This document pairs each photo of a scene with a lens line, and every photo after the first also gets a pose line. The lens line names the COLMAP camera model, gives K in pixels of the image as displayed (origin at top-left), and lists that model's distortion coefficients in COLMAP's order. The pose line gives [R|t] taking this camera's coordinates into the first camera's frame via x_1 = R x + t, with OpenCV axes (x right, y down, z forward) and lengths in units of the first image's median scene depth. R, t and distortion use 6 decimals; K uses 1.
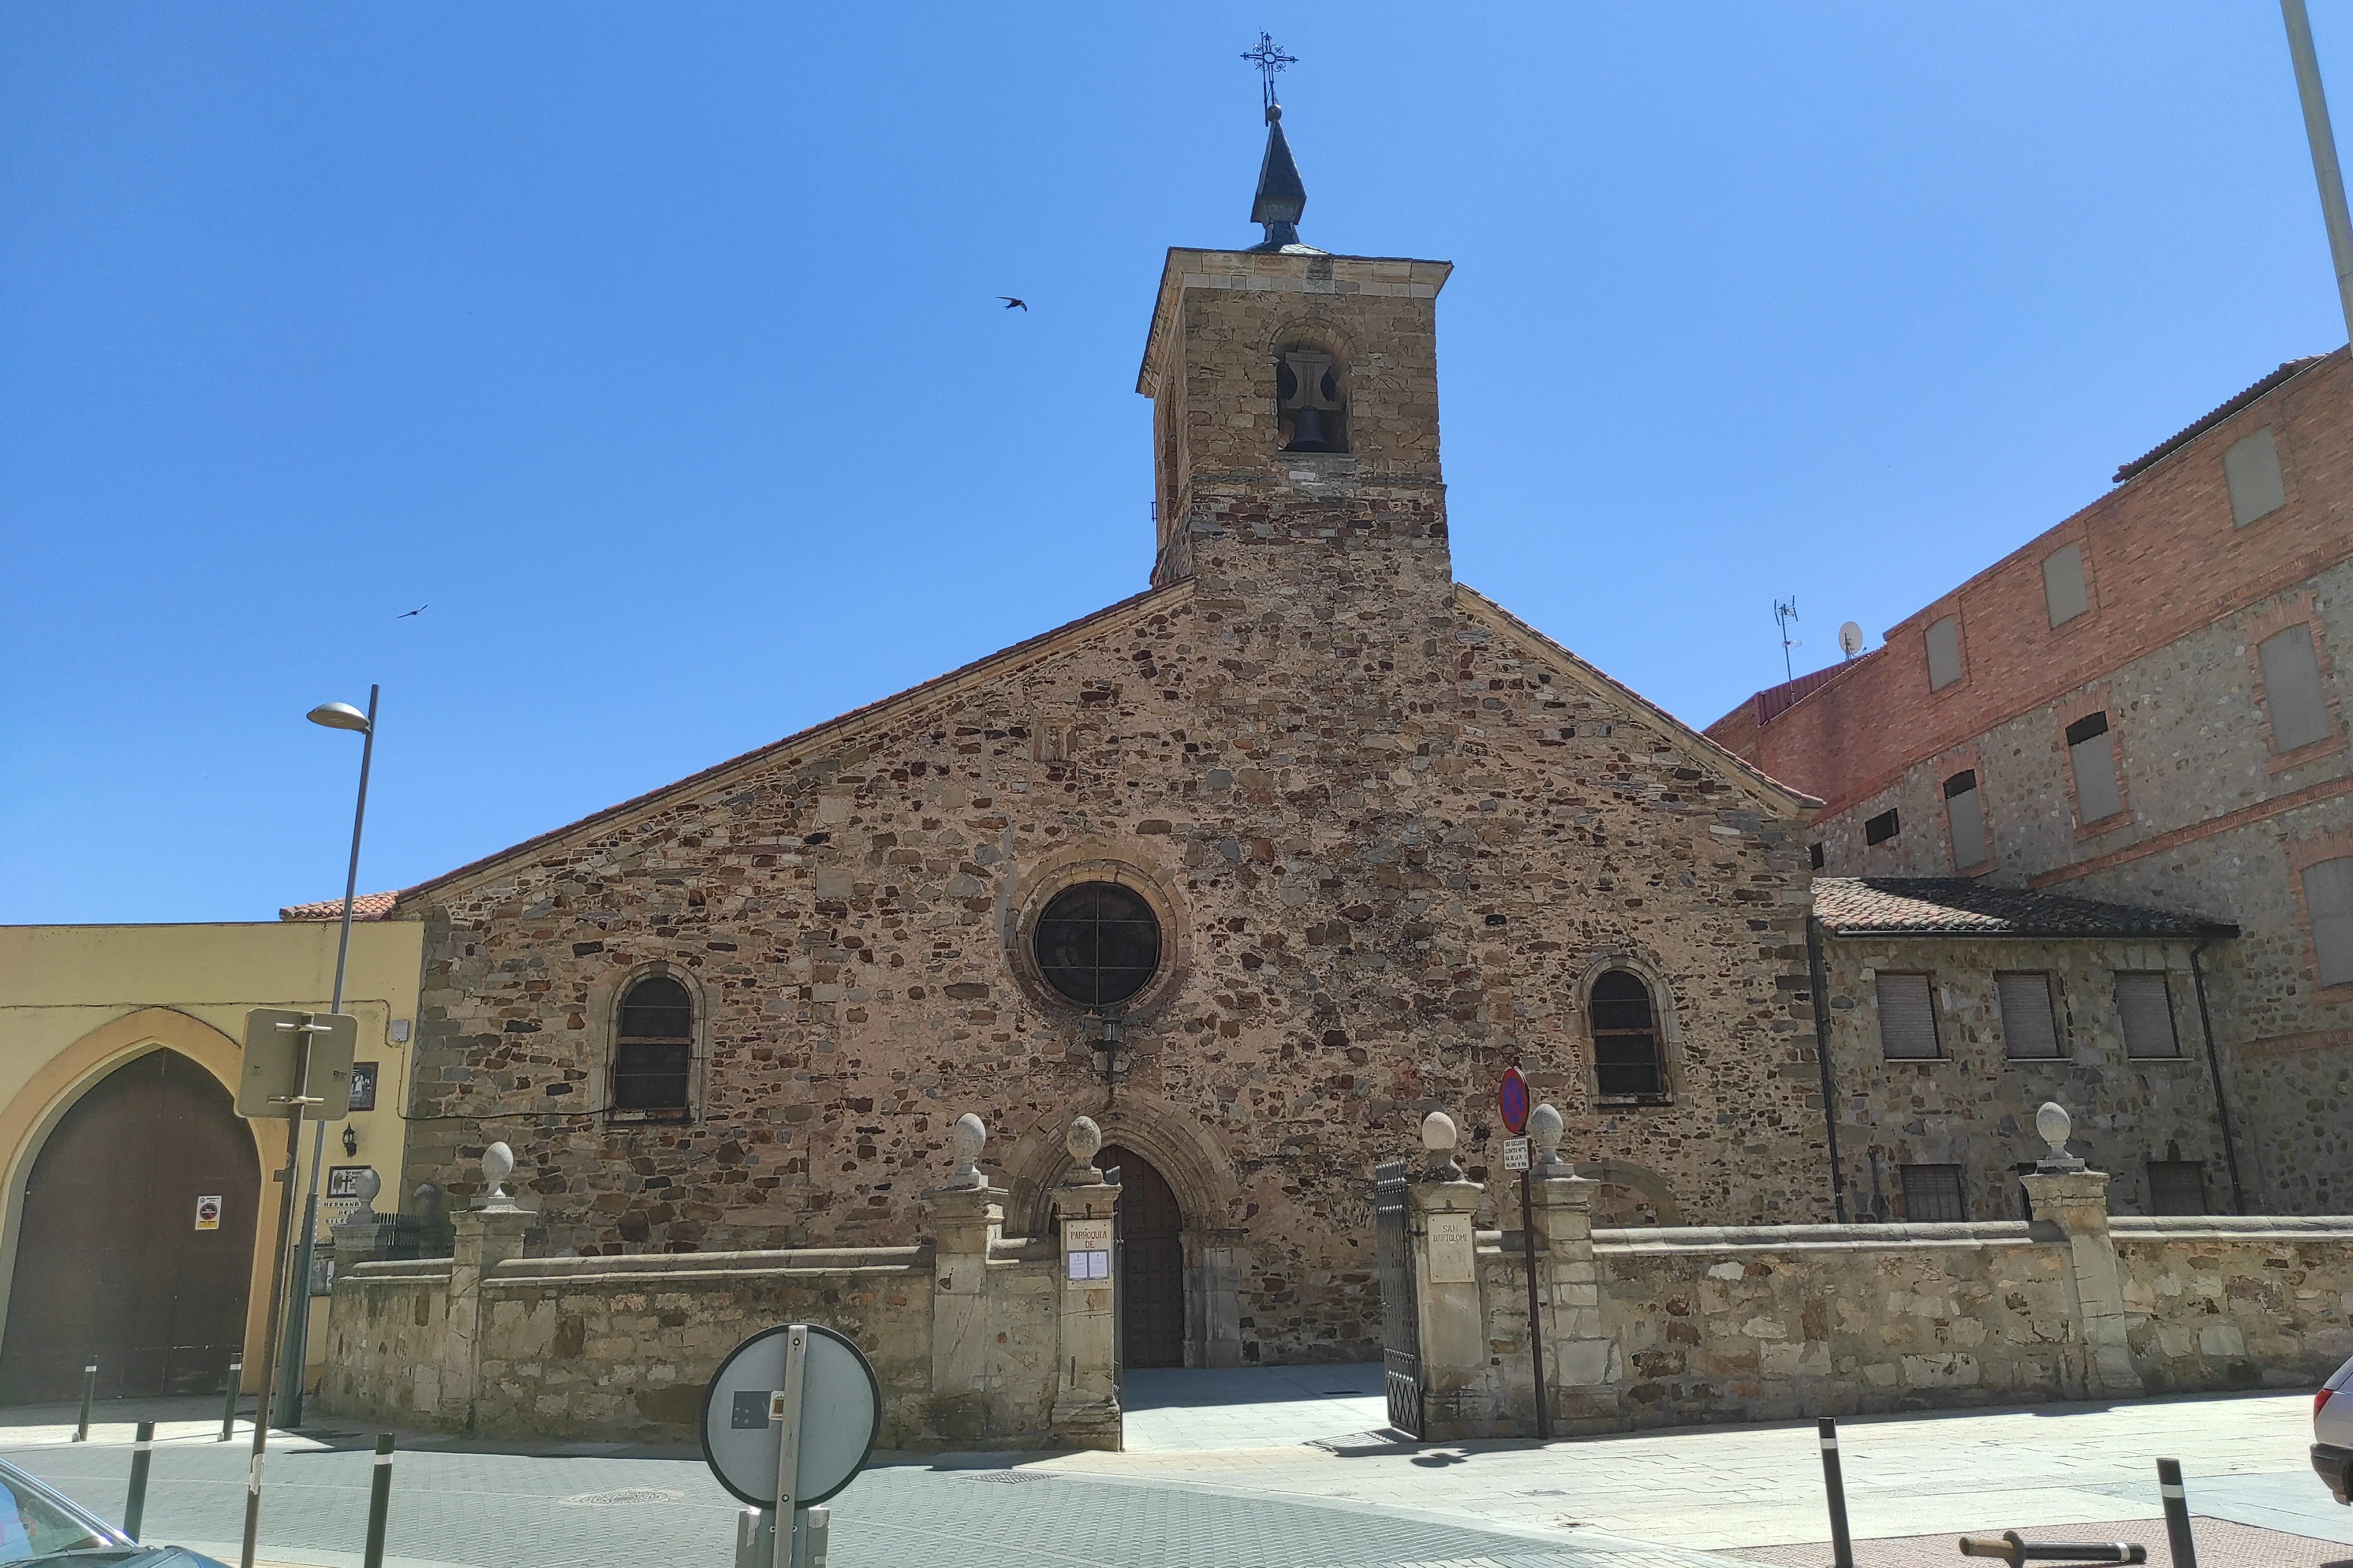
lens RADIAL K [[1746.2, 0, 1165.0], [0, 1746.2, 774.5], [0, 0, 1]] dist [0.061046, -0.058709]
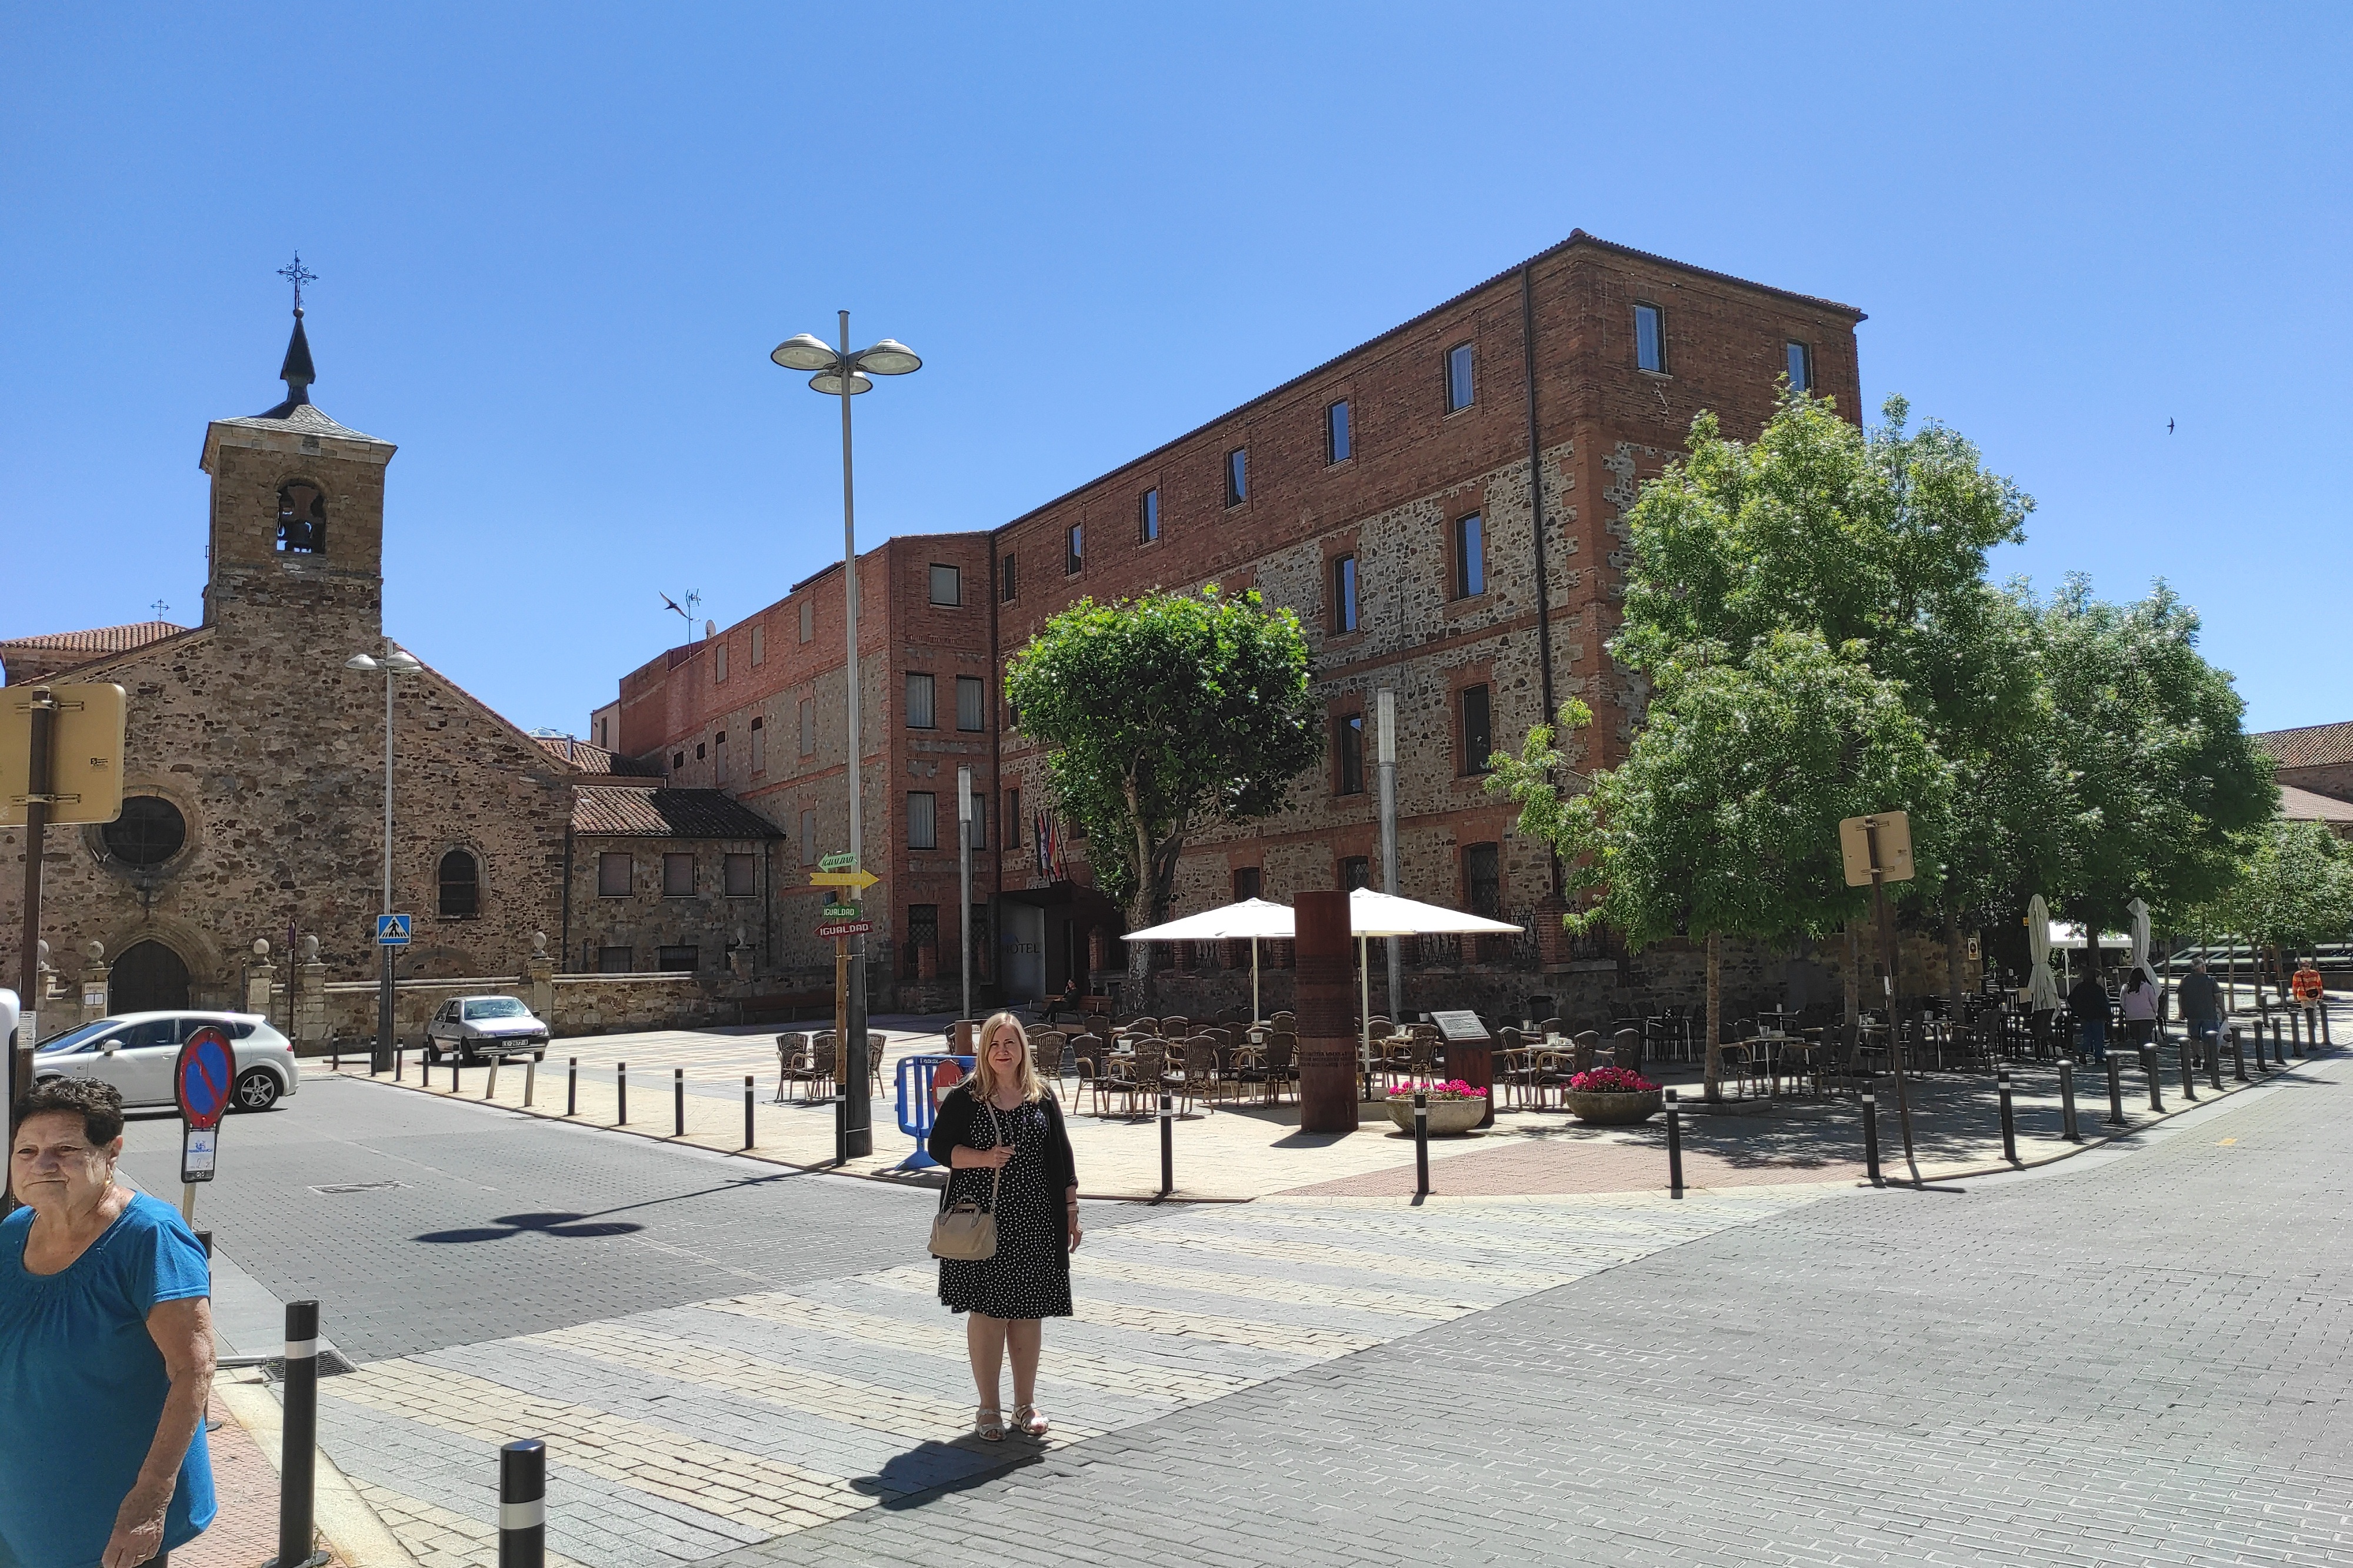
lens RADIAL K [[1746.2, 0, 1178.5], [0, 1746.2, 791.6], [0, 0, 1]] dist [0.061046, -0.058709]
pose [[0.910552, 0.037061, 0.411731, 0.181670], [-0.098145, 0.986878, 0.128218, -0.285244], [-0.401576, -0.157158, 0.902240, -1.083371]]
